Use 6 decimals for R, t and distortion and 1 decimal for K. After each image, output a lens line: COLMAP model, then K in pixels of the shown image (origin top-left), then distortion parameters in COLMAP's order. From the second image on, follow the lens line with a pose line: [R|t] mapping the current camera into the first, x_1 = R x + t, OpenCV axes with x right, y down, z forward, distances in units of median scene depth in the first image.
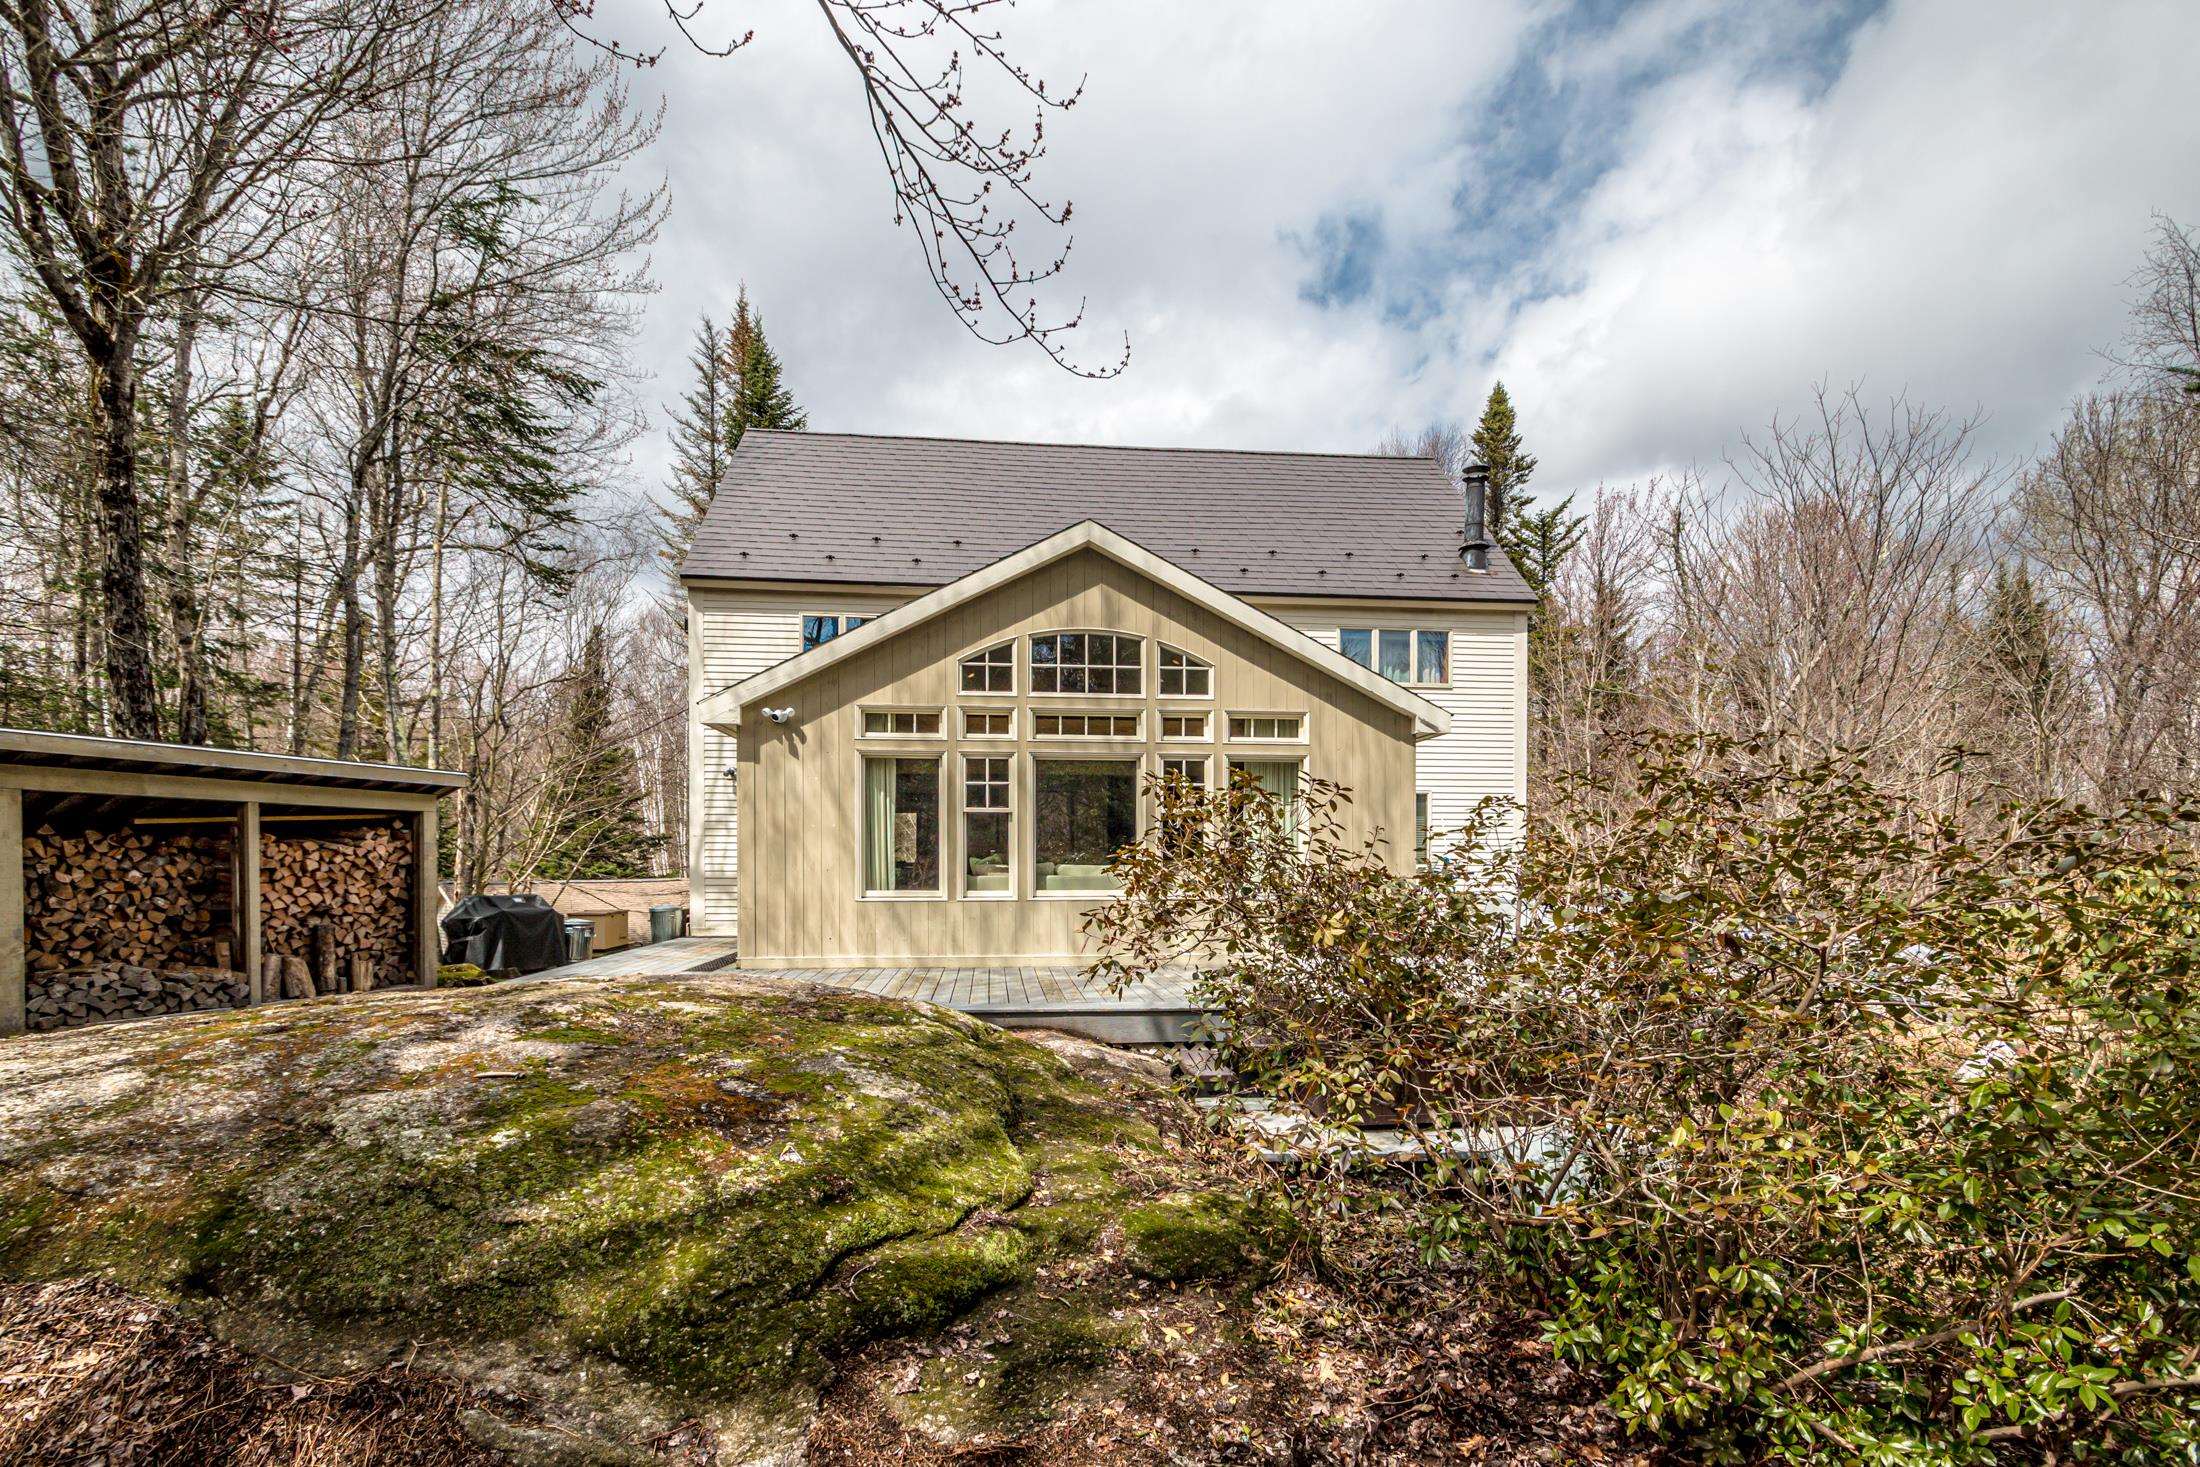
lens RADIAL K [[1084.1, 0, 1103.9], [0, 1084.1, 868.7], [0, 0, 1]] dist [0.003484, -0.011261]
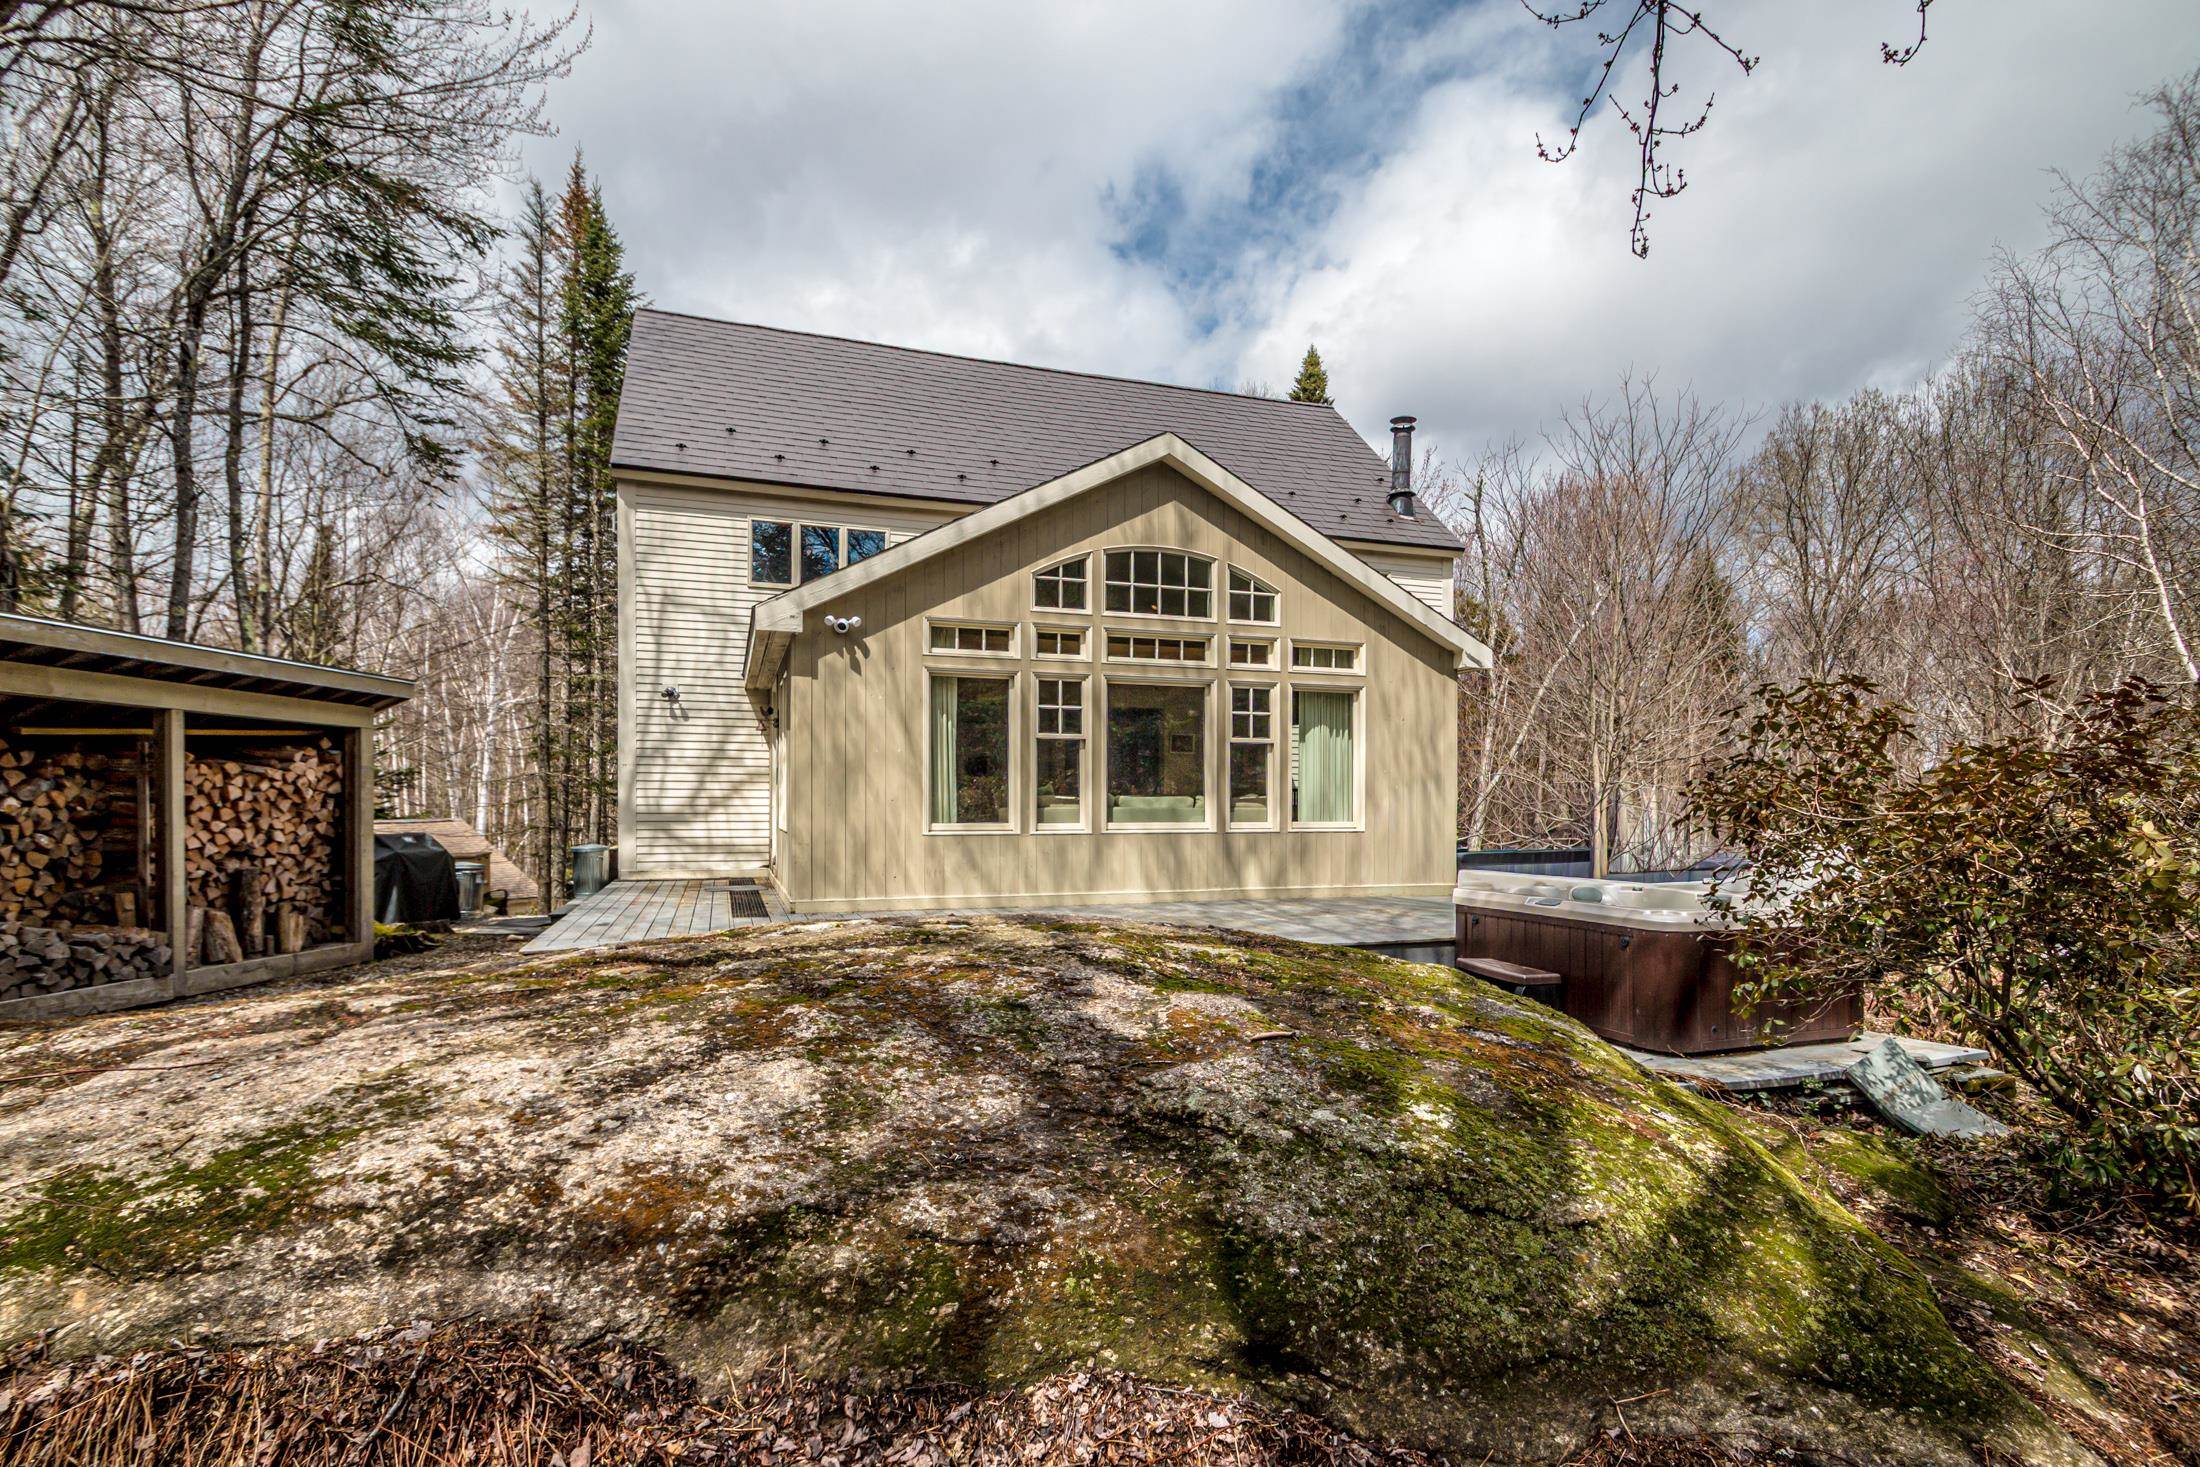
lens RADIAL K [[1084.1, 0, 1099.5], [0, 1084.1, 805.9], [0, 0, 1]] dist [0.003484, -0.011261]
pose [[0.972368, 0.000188, 0.233452, -0.291158], [0.000716, 0.999993, -0.003789, 0.009110], [-0.233451, 0.003851, 0.972361, 0.090392]]
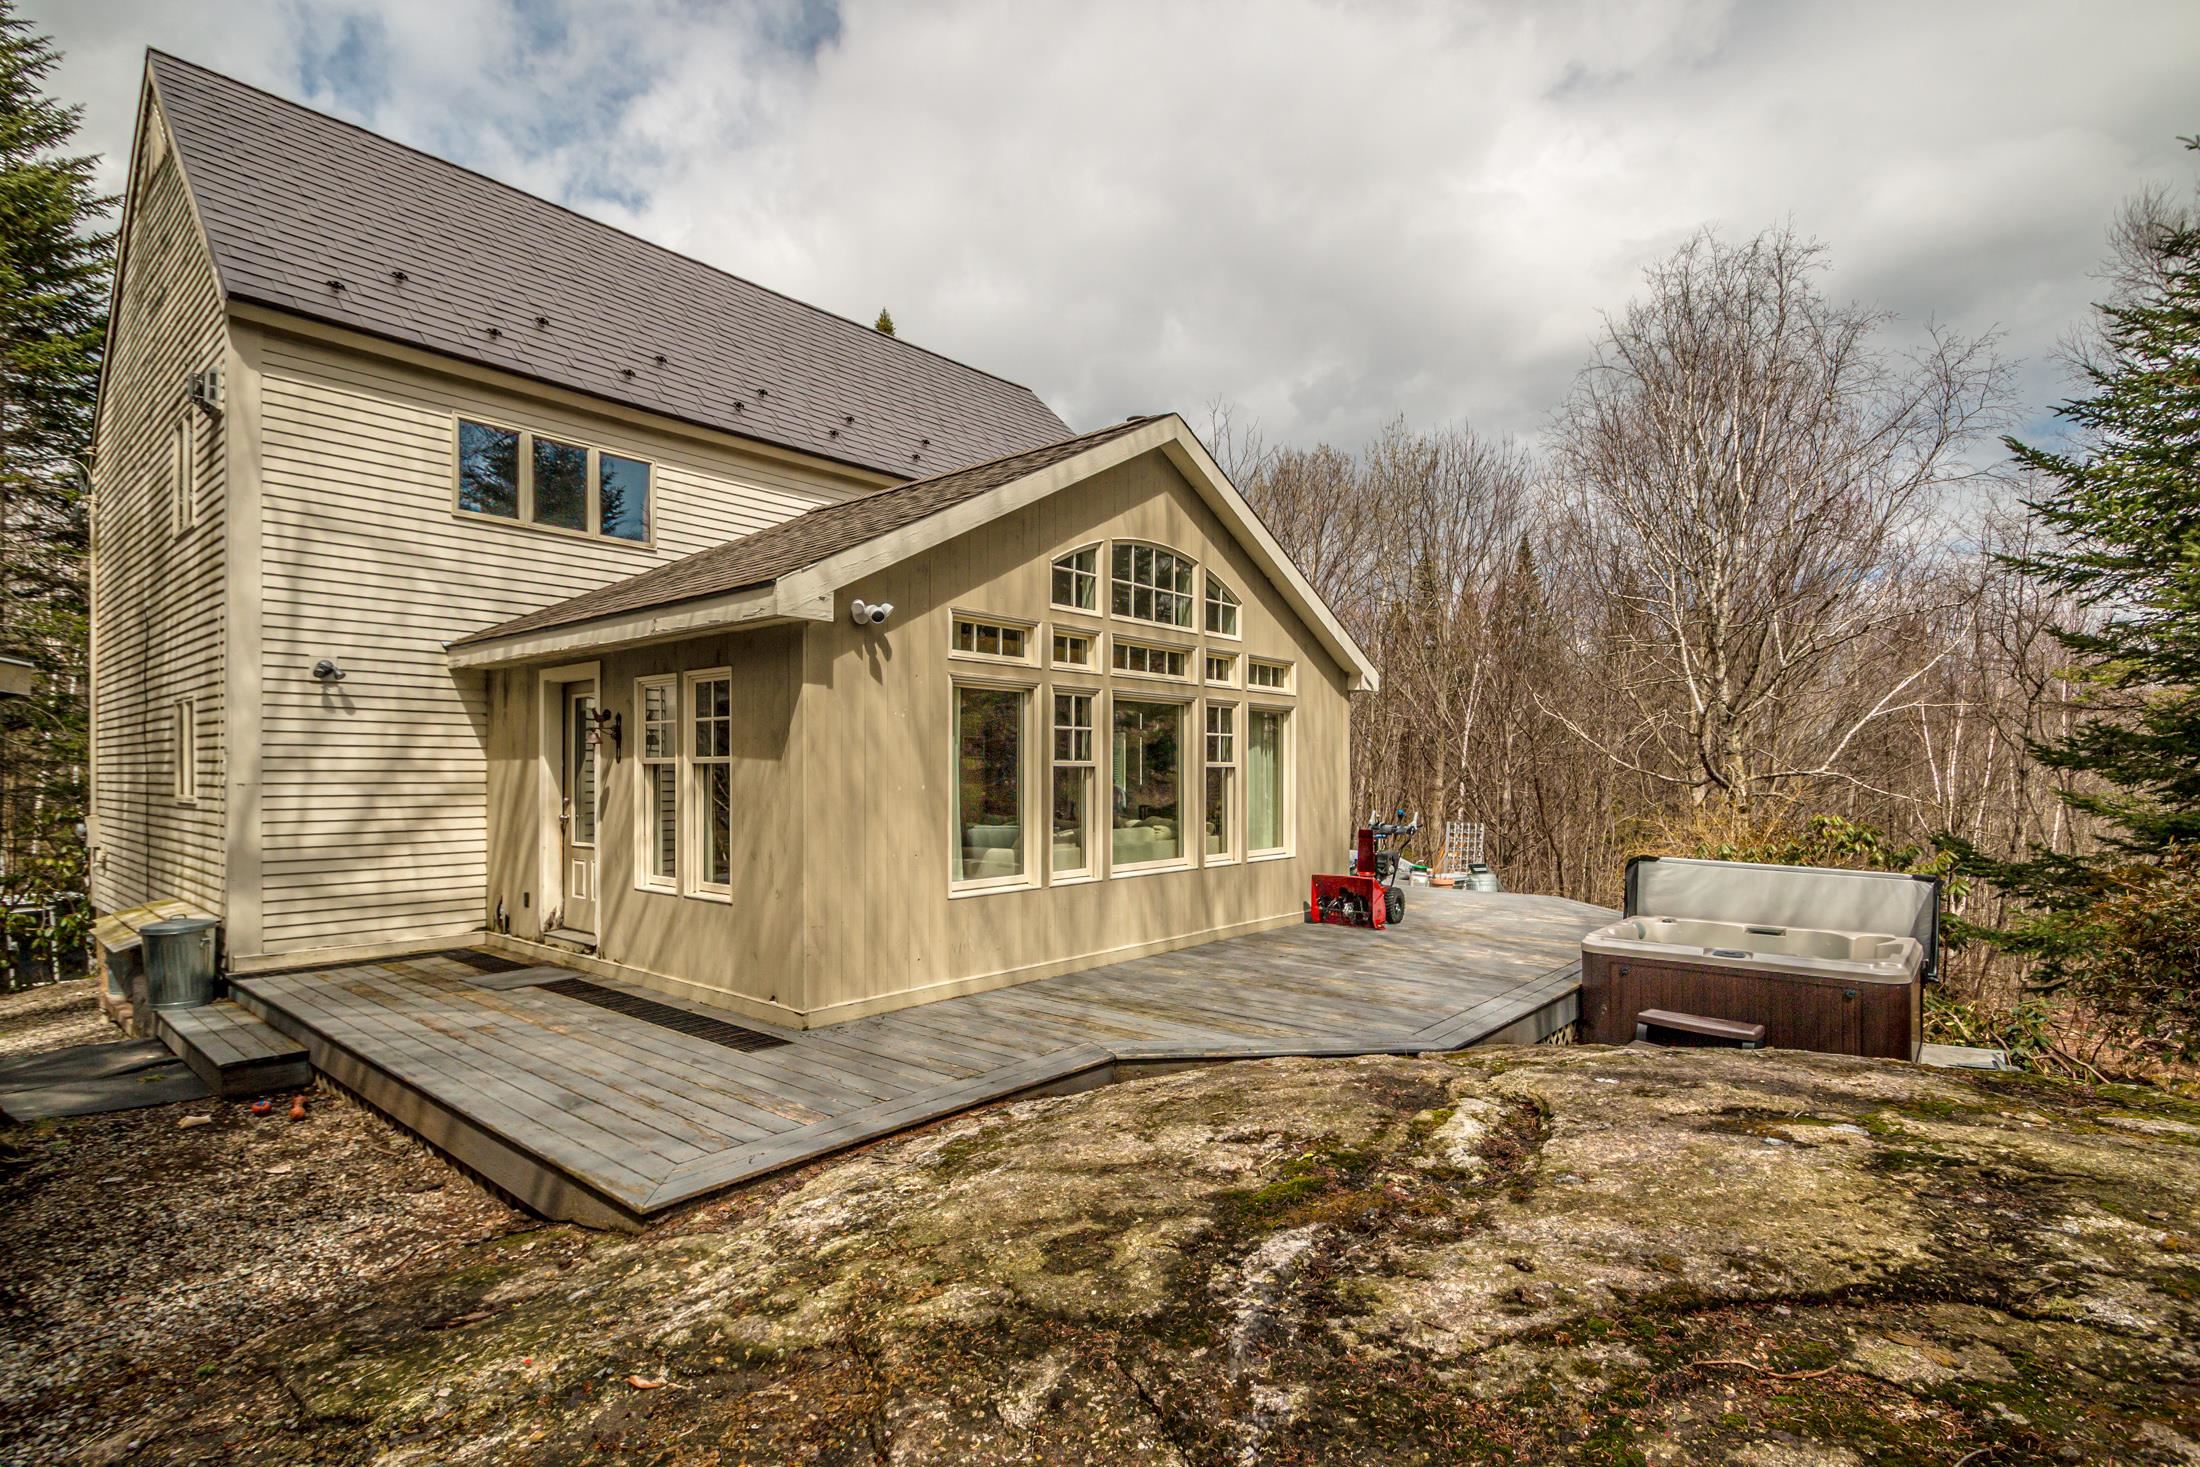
lens RADIAL K [[1084.1, 0, 1138.1], [0, 1084.1, 772.7], [0, 0, 1]] dist [0.003484, -0.011261]
pose [[0.711003, -0.000797, 0.703189, -0.606662], [0.003325, 0.999992, -0.002228, -0.045645], [-0.703181, 0.003922, 0.711000, 0.429215]]
